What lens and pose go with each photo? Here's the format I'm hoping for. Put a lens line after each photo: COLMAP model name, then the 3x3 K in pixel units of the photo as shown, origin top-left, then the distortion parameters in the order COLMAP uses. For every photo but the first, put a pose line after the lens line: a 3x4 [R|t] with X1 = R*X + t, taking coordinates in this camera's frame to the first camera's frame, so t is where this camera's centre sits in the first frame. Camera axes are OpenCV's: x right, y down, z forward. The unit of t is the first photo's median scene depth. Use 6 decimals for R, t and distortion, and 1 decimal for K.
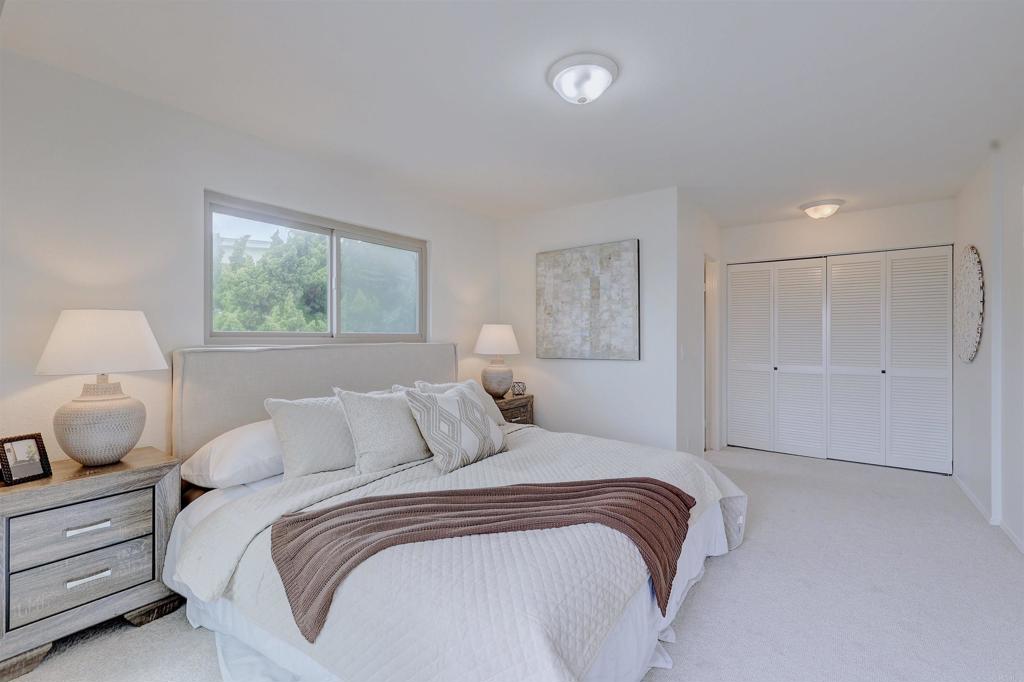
lens RADIAL K [[449.7, 0, 512.0], [0, 449.7, 341.0], [0, 0, 1]] dist [0.009637, -0.000034]
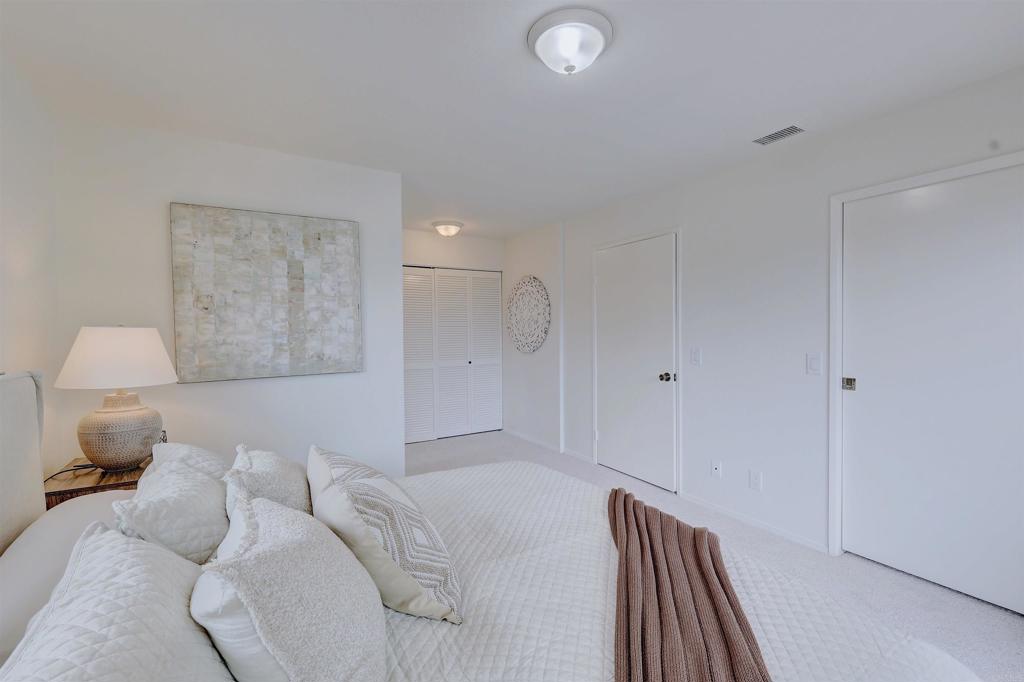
lens RADIAL K [[443.7, 0, 513.7], [0, 443.7, 336.6], [0, 0, 1]] dist [-0.000036, -0.000203]
pose [[0.382191, -0.020796, 0.923849, -0.330570], [0.012656, 0.999771, 0.017269, -0.029107], [-0.923997, 0.005093, 0.382366, 0.406156]]
